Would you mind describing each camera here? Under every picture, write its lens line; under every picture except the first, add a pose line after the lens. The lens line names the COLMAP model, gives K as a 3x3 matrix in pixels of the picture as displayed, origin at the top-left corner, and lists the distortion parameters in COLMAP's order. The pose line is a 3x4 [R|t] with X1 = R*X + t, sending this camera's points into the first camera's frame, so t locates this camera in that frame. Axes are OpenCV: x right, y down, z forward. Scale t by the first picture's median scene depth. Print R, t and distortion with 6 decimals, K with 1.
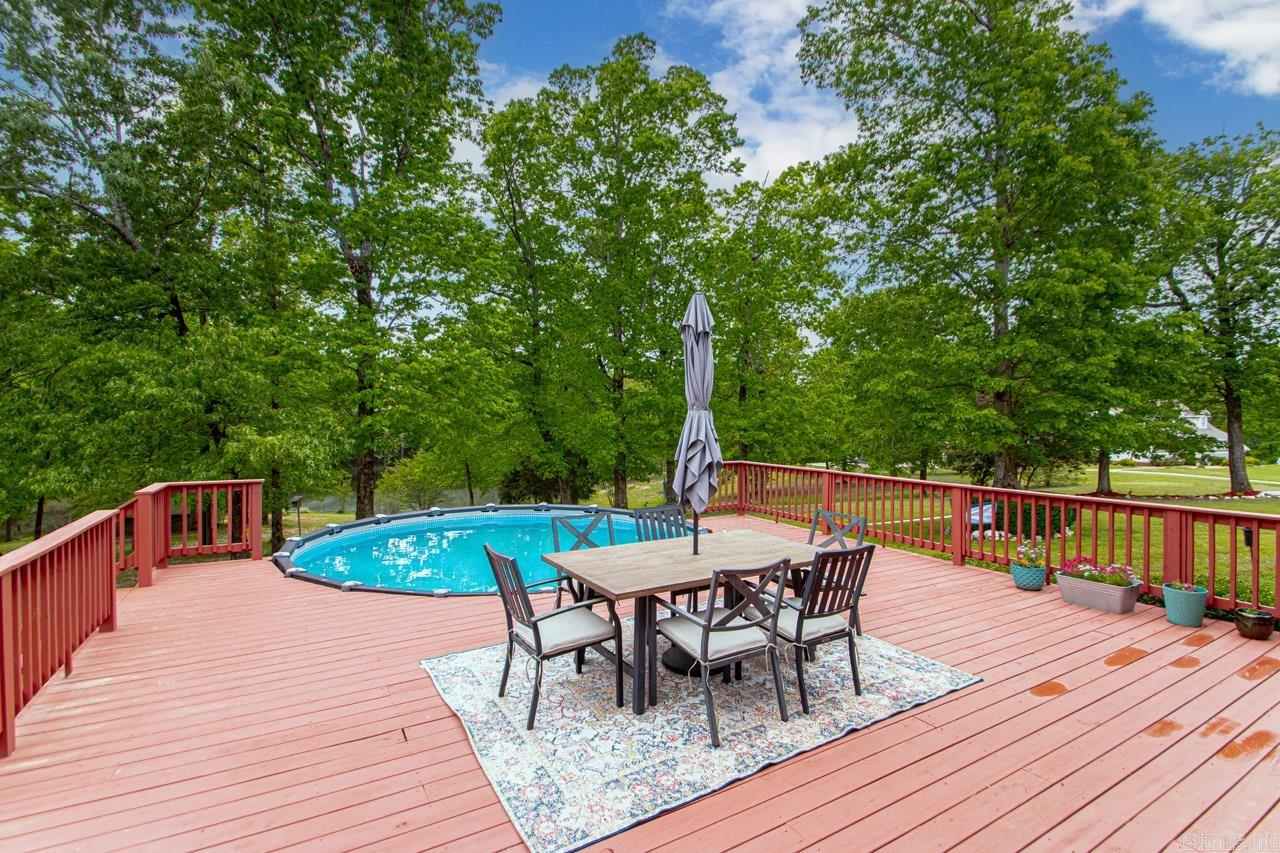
lens RADIAL K [[594.7, 0, 649.4], [0, 594.7, 424.7], [0, 0, 1]] dist [0.017834, -0.021636]
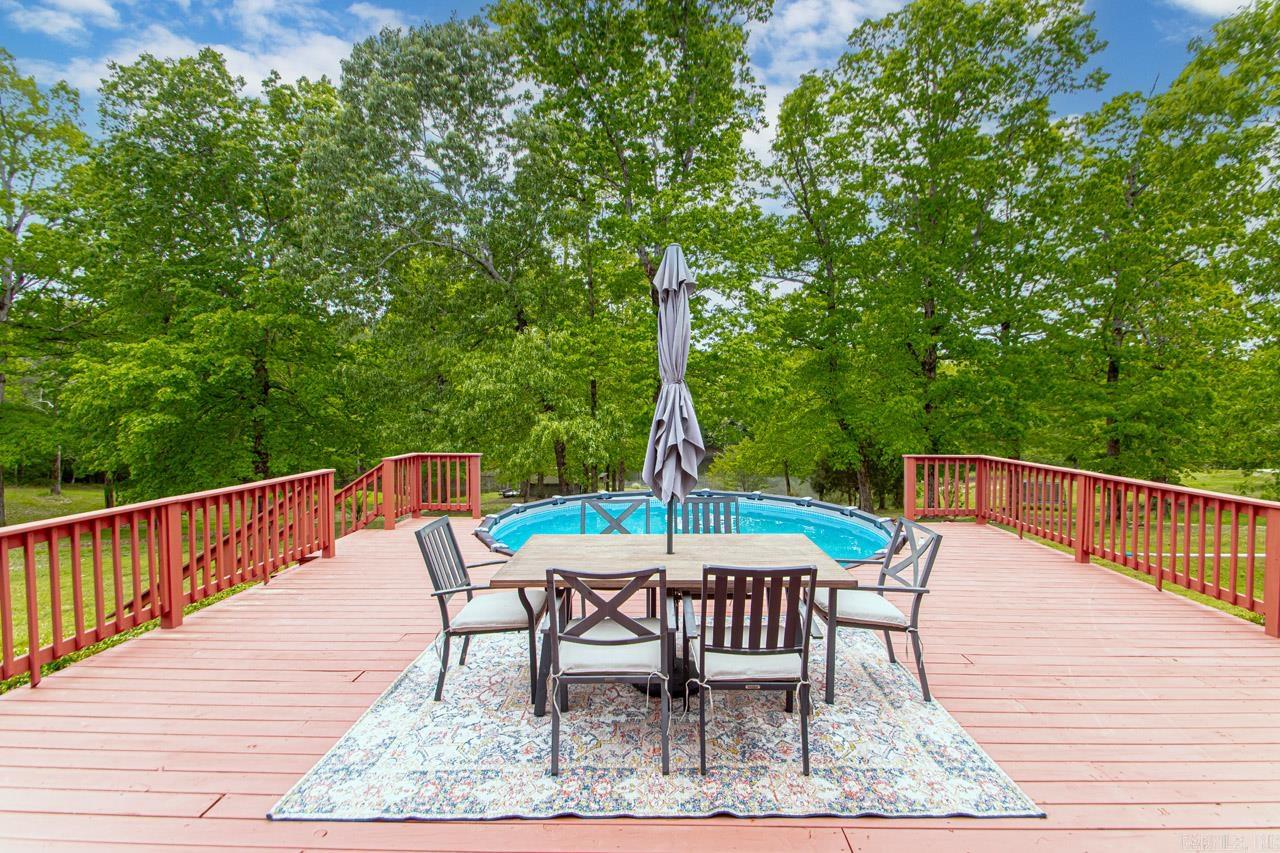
lens RADIAL K [[594.7, 0, 649.4], [0, 594.7, 424.7], [0, 0, 1]] dist [0.017834, -0.021636]
pose [[0.848262, 0.009399, -0.529493, 0.092777], [-0.000536, 0.999857, 0.016889, 0.004036], [0.529576, -0.014043, 0.848146, 0.049918]]
